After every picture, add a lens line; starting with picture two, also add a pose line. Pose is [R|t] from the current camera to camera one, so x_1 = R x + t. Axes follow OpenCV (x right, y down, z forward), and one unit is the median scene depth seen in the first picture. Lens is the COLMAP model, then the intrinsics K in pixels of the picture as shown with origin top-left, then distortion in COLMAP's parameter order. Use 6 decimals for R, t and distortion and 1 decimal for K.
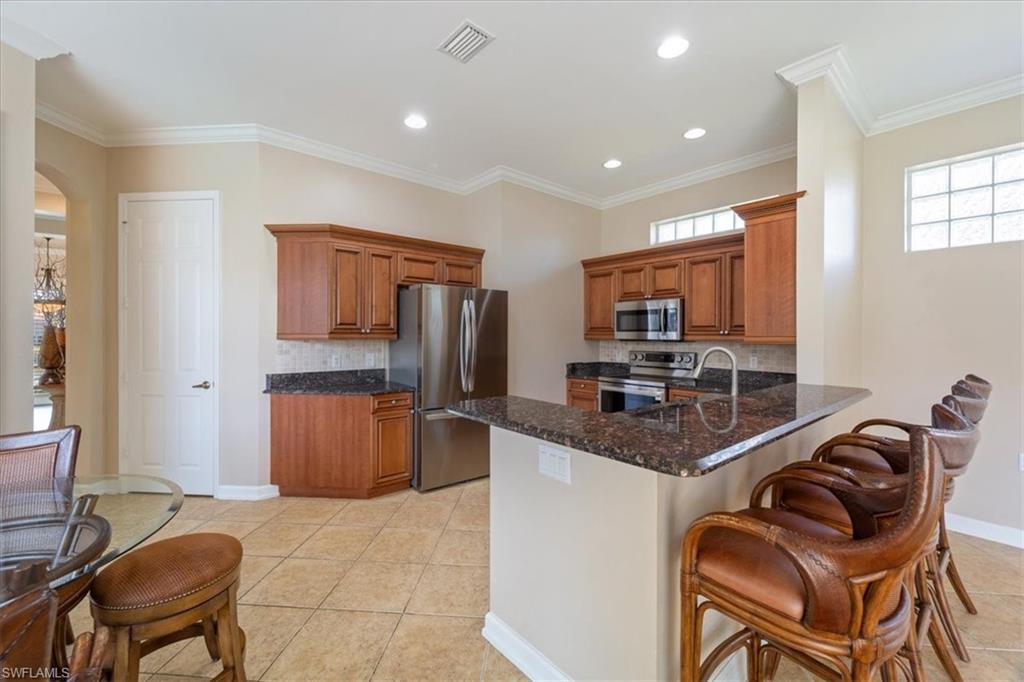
lens RADIAL K [[420.4, 0, 507.8], [0, 420.4, 338.2], [0, 0, 1]] dist [0.000883, 0.000039]
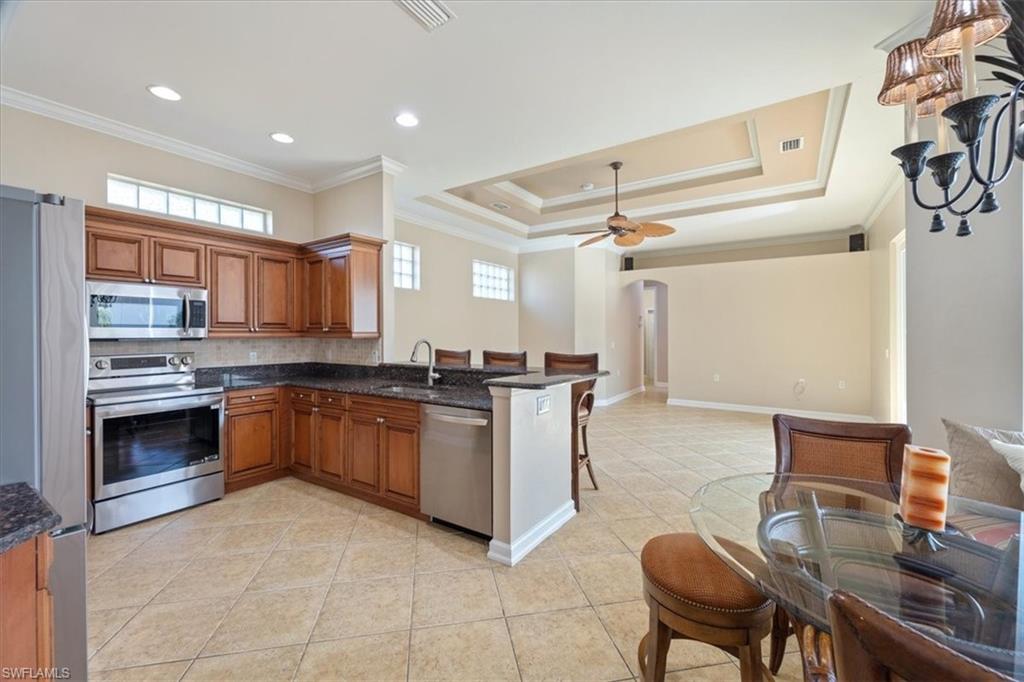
lens RADIAL K [[420.4, 0, 508.5], [0, 420.4, 335.7], [0, 0, 1]] dist [0.000883, 0.000039]
pose [[-0.277154, -0.004563, 0.960815, -0.629880], [0.013550, 0.999871, 0.008657, 0.001295], [-0.960730, 0.015418, -0.277057, 0.670556]]
